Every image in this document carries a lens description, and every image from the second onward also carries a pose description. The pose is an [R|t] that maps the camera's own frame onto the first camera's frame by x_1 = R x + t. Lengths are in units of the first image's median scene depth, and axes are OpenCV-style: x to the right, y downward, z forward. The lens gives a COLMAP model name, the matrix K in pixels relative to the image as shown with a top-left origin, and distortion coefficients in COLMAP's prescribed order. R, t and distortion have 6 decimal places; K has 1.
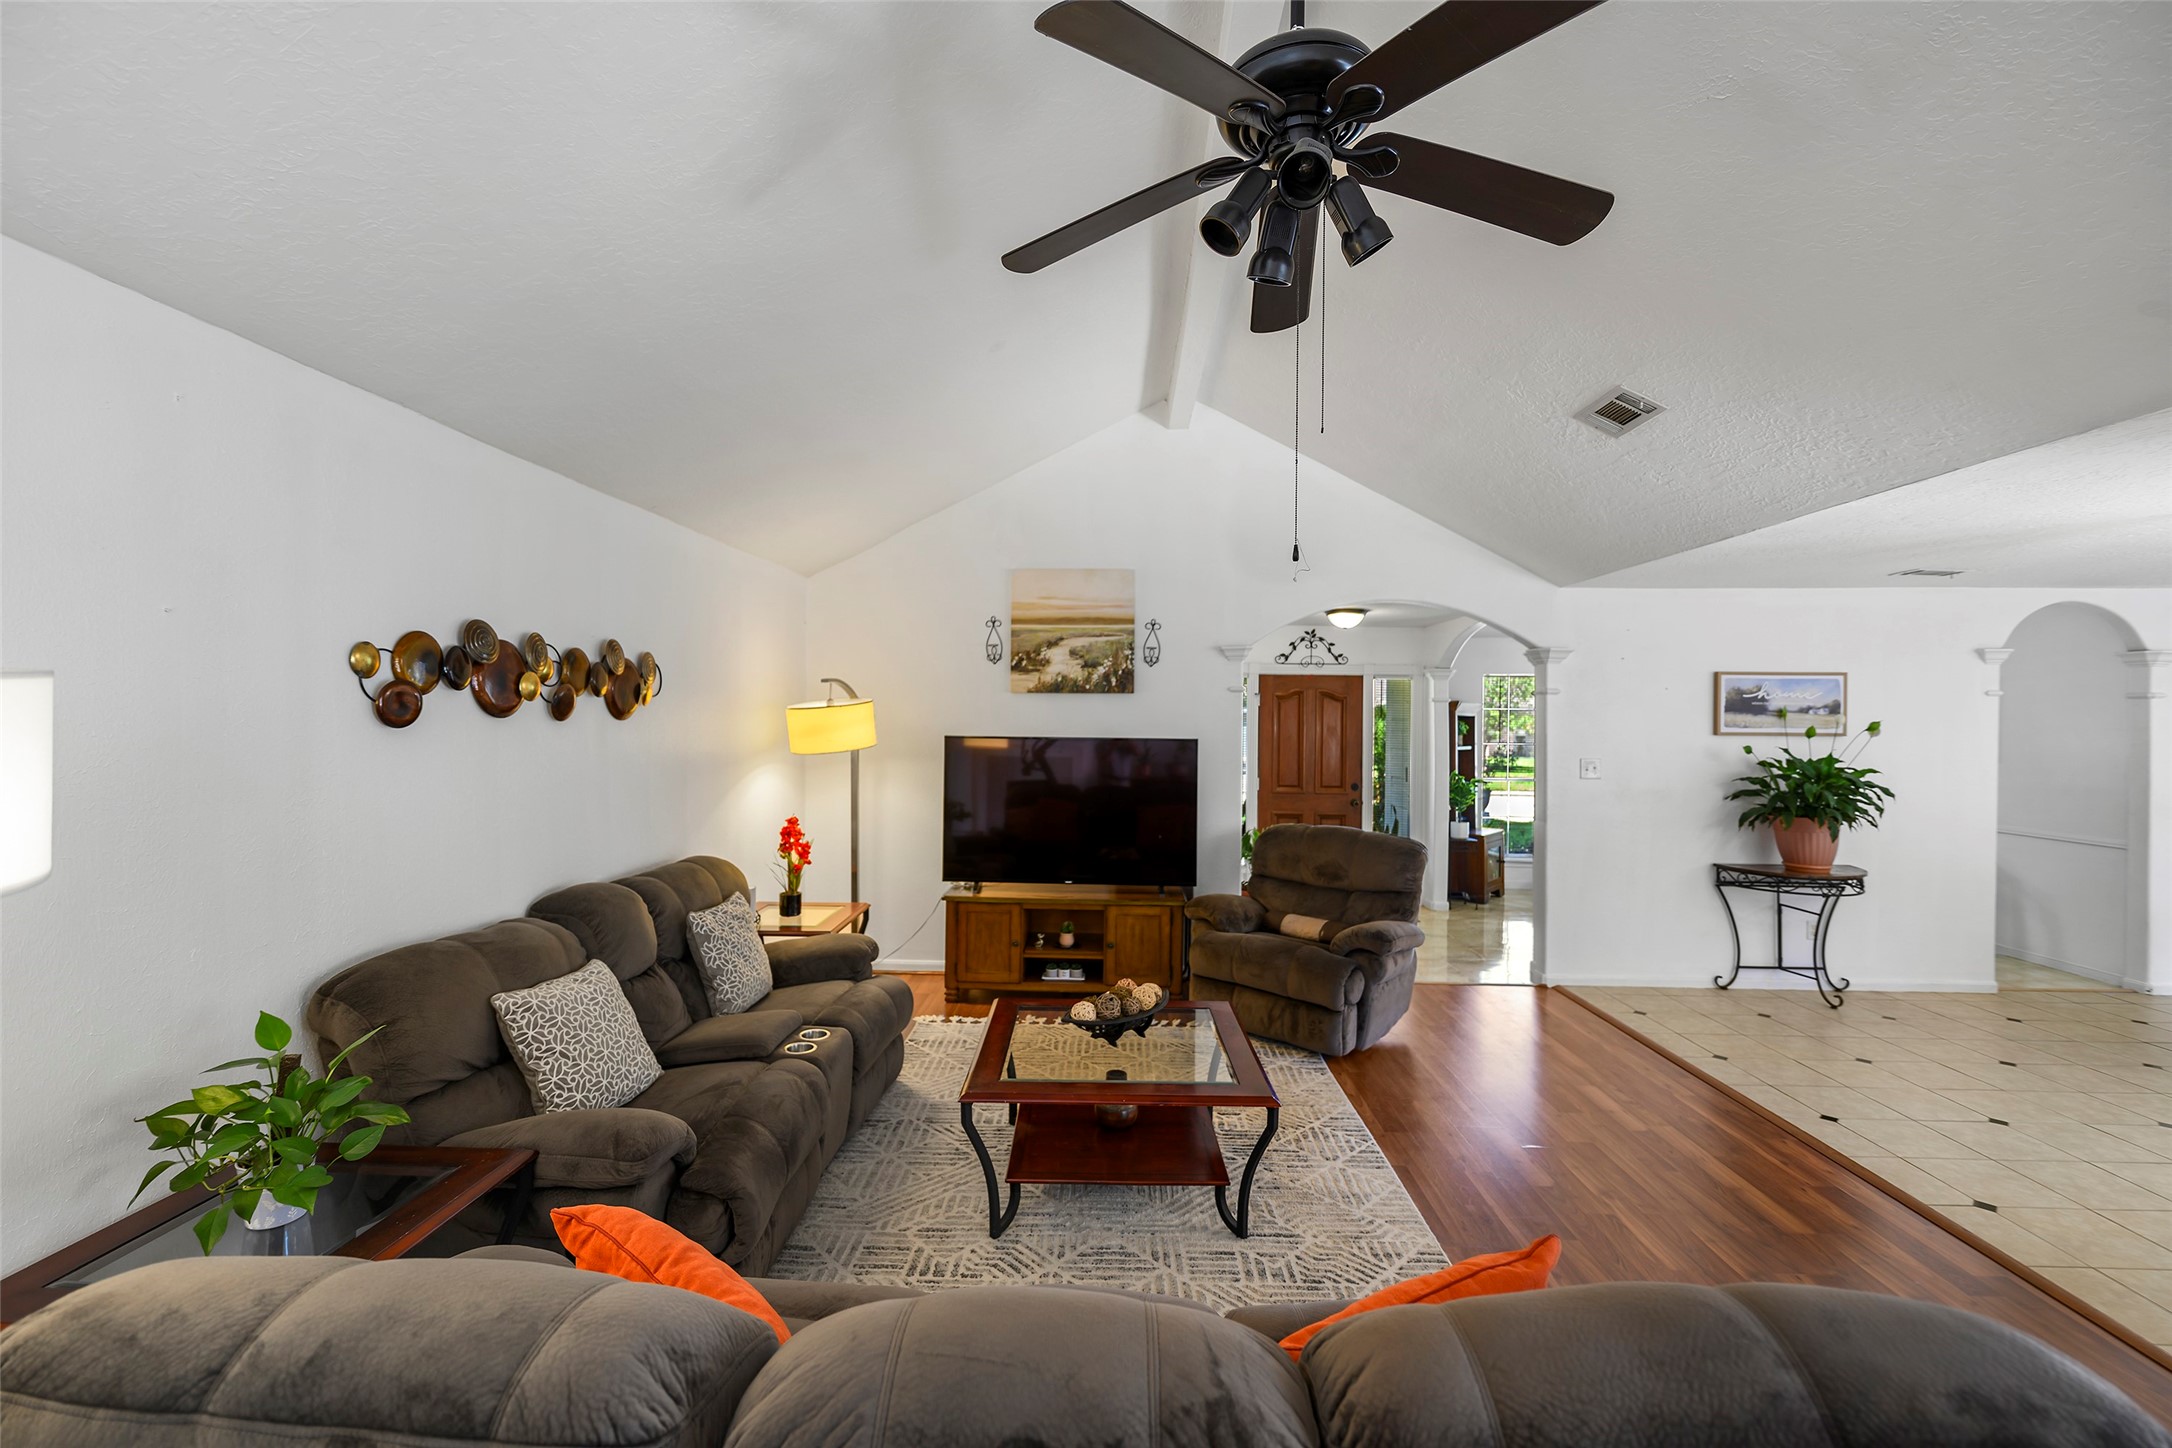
lens RADIAL K [[923.4, 0, 1094.1], [0, 923.4, 713.1], [0, 0, 1]] dist [-0.006840, 0.000264]
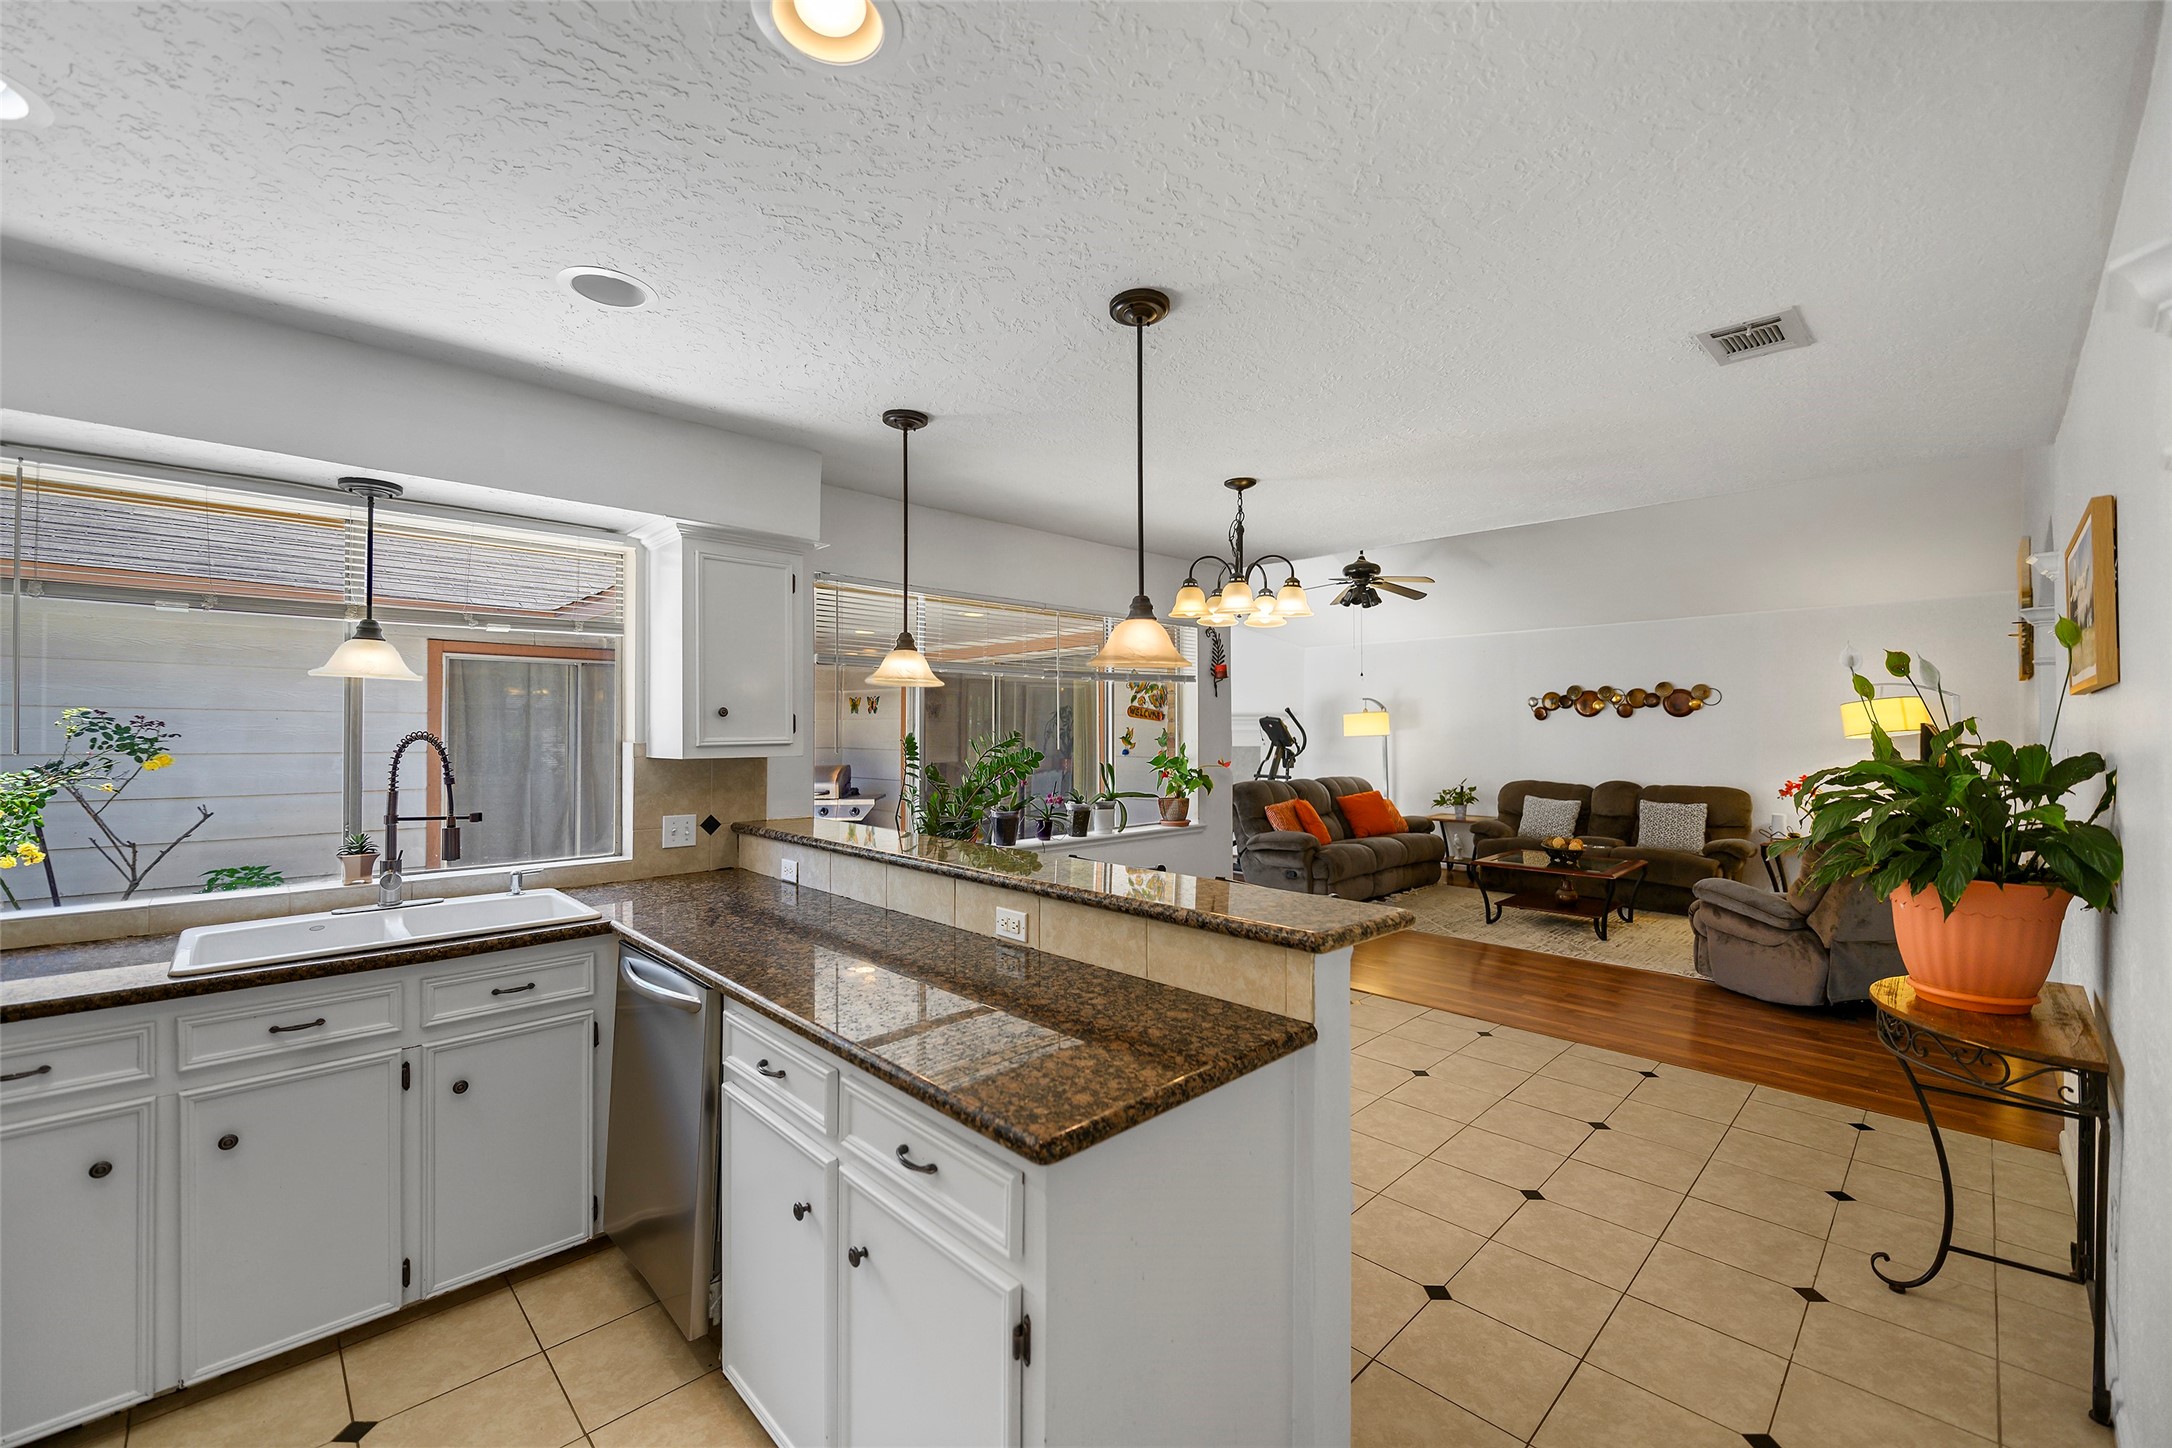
lens RADIAL K [[893.4, 0, 1088.9], [0, 893.4, 718.3], [0, 0, 1]] dist [0.002130, 0.000283]
pose [[-0.689789, -0.022727, -0.723654, 1.342749], [-0.005841, 0.999649, -0.025827, 0.049242], [0.723987, -0.013589, -0.689680, 0.968105]]
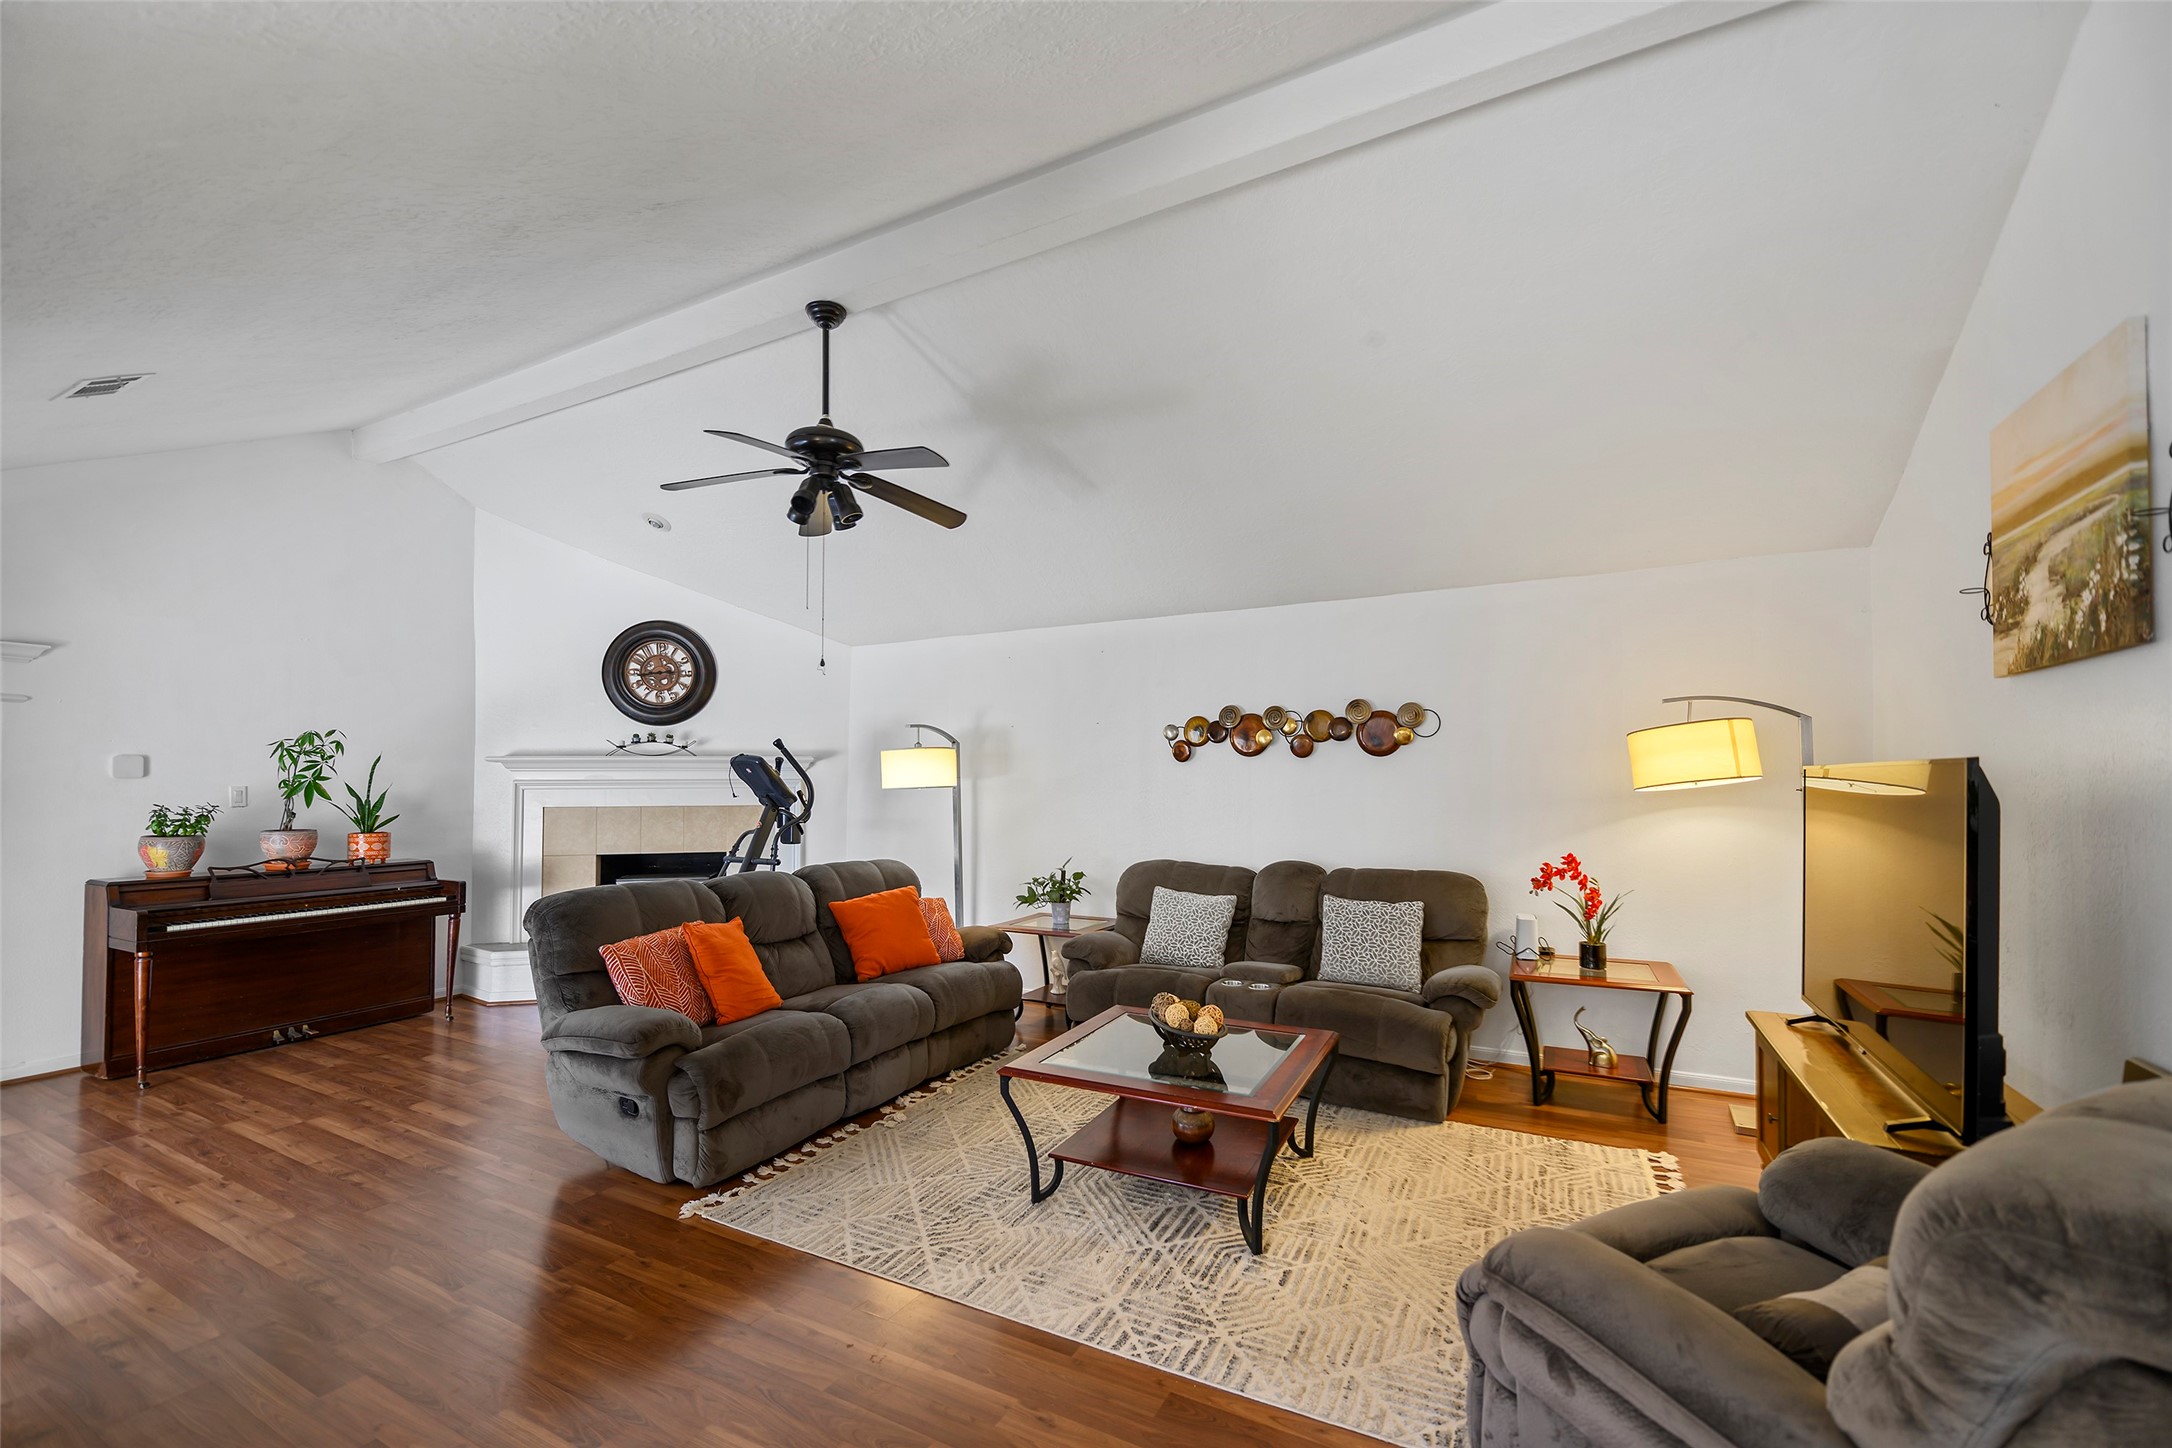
lens RADIAL K [[893.4, 0, 1089.9], [0, 893.4, 777.9], [0, 0, 1]] dist [0.002130, 0.000283]
pose [[-0.440336, -0.014574, -0.897715, 0.570591], [-0.000098, 0.999869, -0.016184, 0.040248], [0.897833, -0.007039, -0.440279, 0.796130]]
